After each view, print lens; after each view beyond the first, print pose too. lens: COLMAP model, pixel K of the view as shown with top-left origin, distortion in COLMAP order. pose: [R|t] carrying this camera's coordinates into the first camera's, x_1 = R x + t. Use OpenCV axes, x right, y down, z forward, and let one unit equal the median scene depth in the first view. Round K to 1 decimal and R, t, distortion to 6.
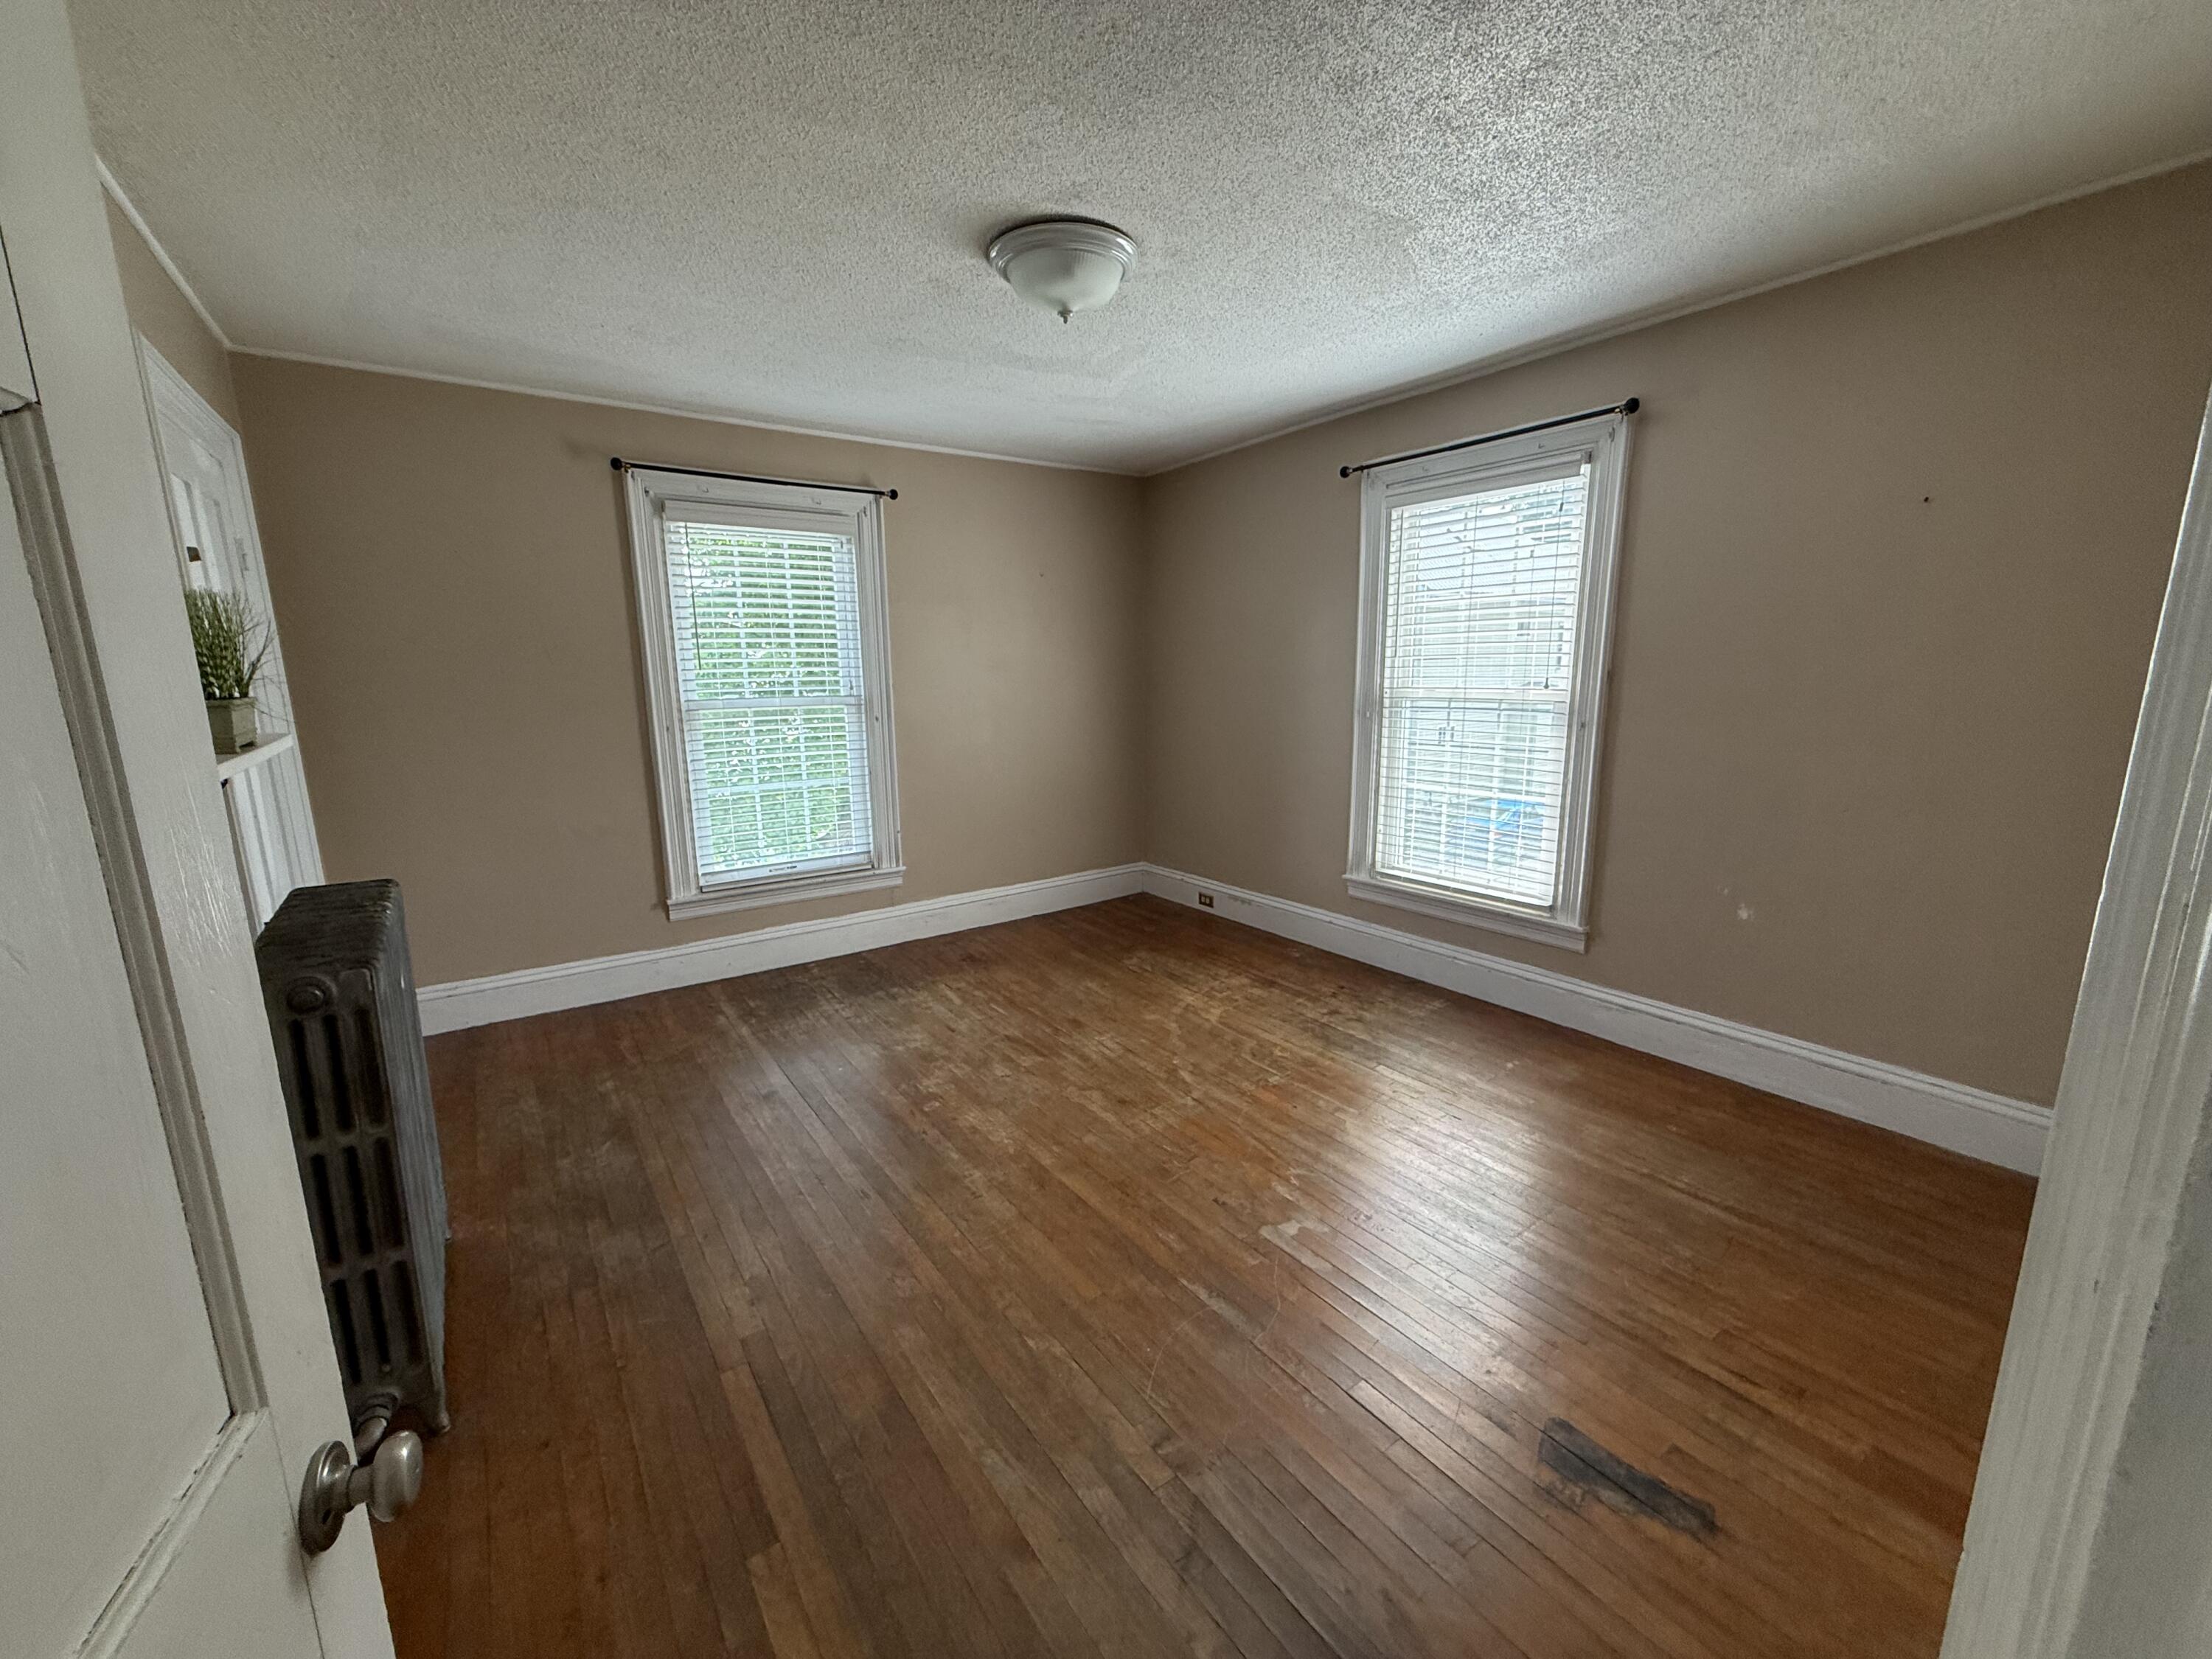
lens RADIAL K [[884.5, 0, 1101.6], [0, 884.5, 829.5], [0, 0, 1]] dist [0.000953, 0.000115]
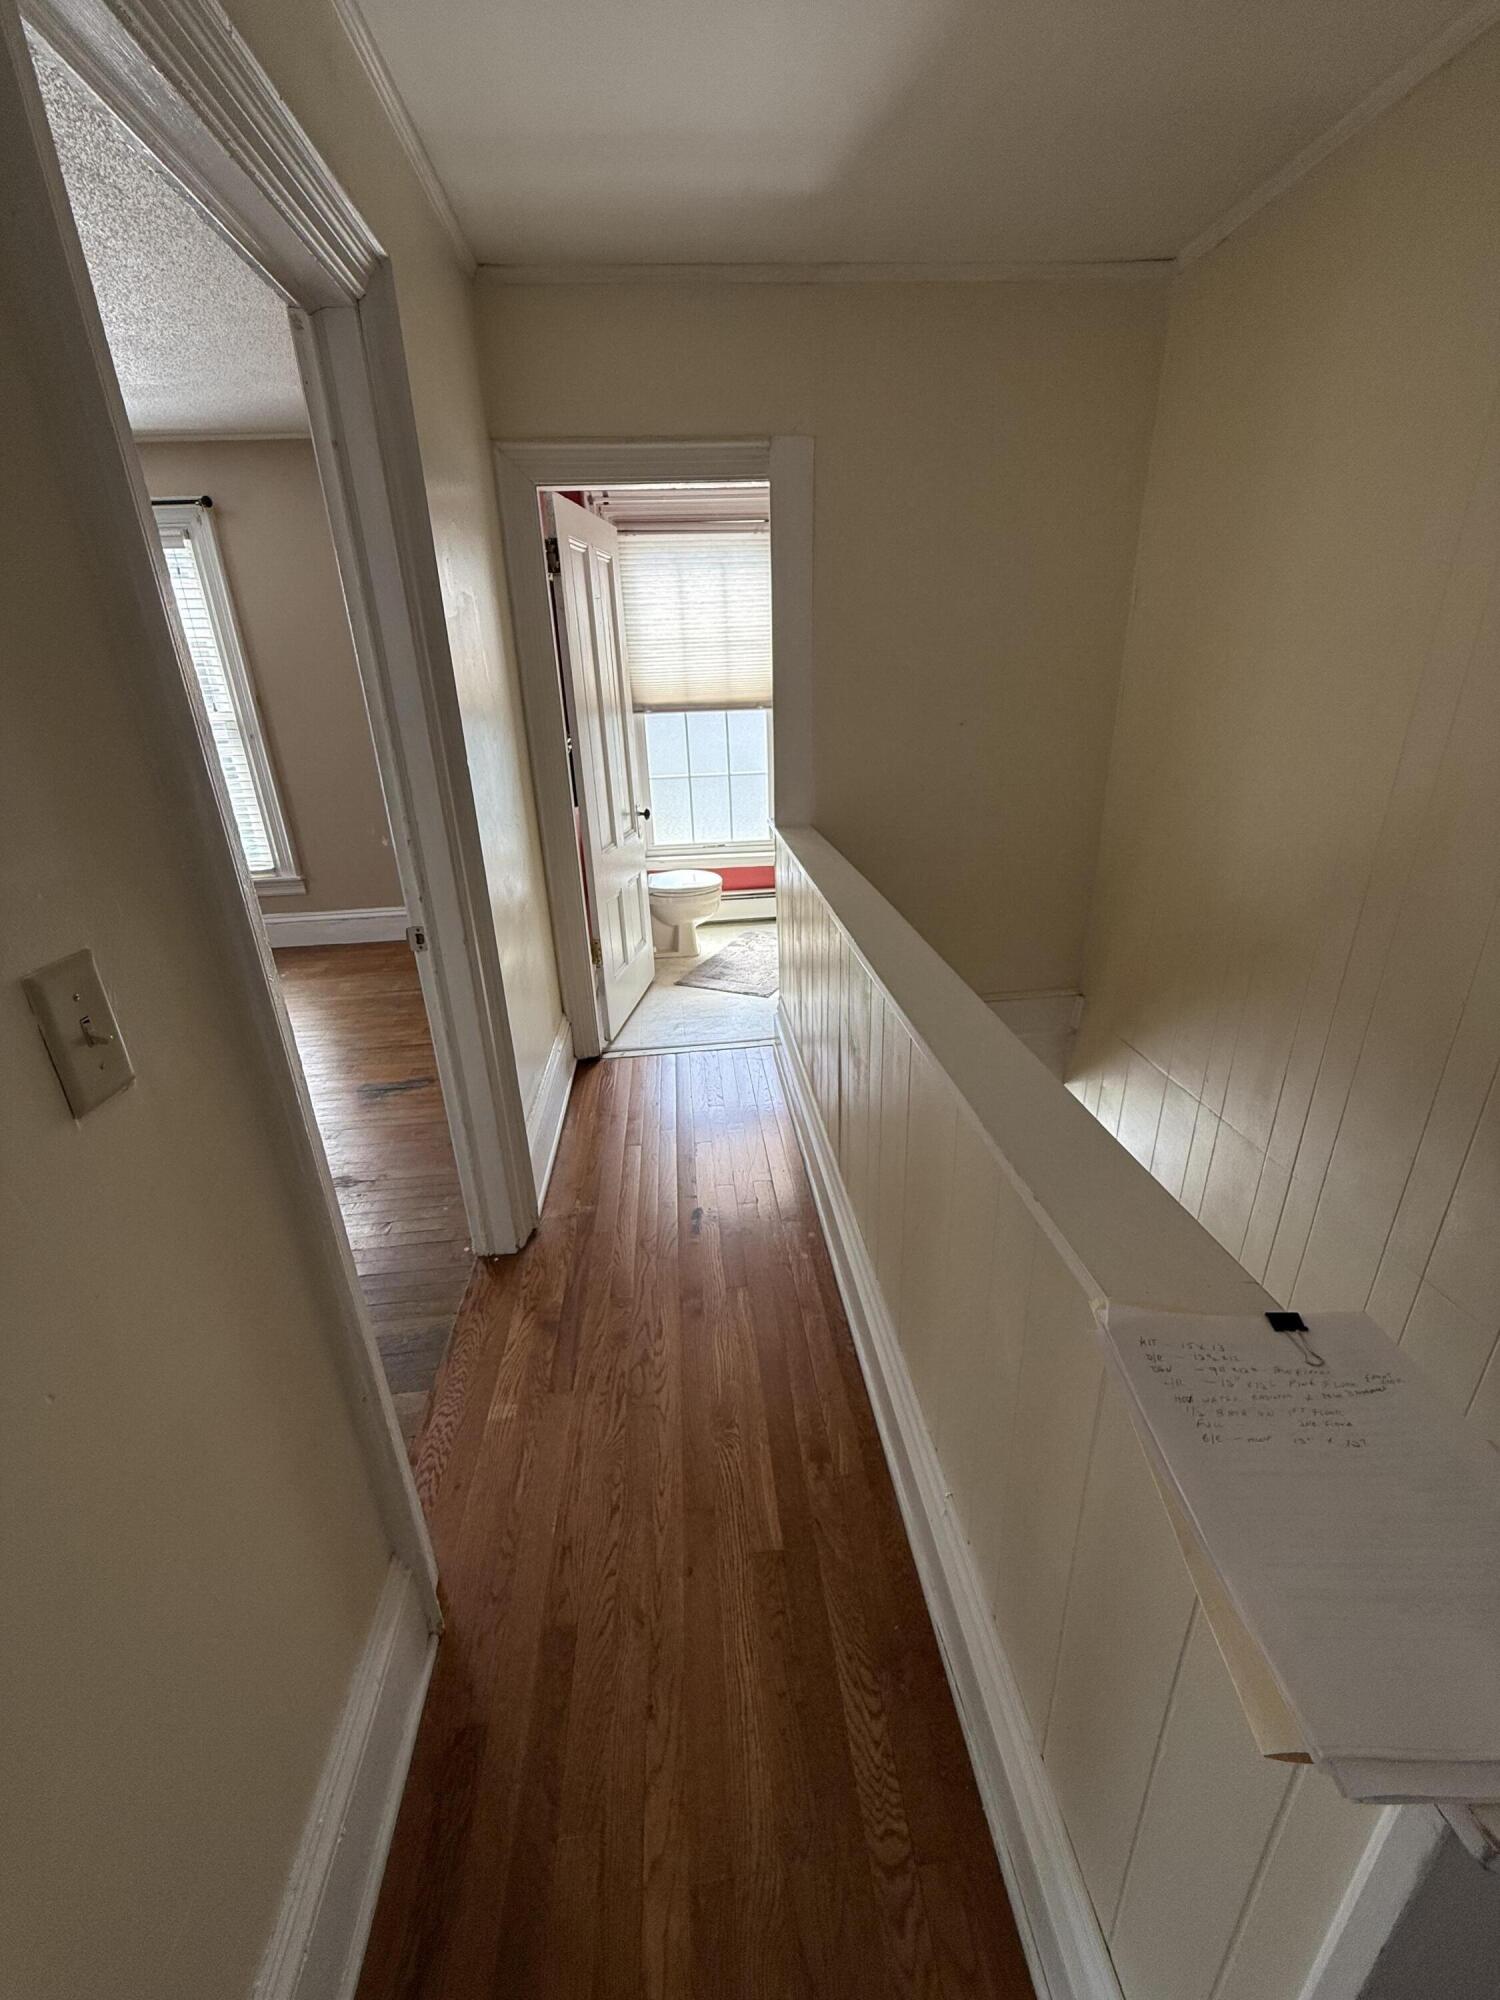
lens RADIAL K [[799.7, 0, 745.4], [0, 799.7, 1001.8], [0, 0, 1]] dist [0.000953, 0.000115]
pose [[0.509996, -0.330741, 0.794049, -0.240005], [0.186594, 0.943680, 0.273221, 0.089440], [-0.839694, 0.008824, 0.542988, -0.407298]]
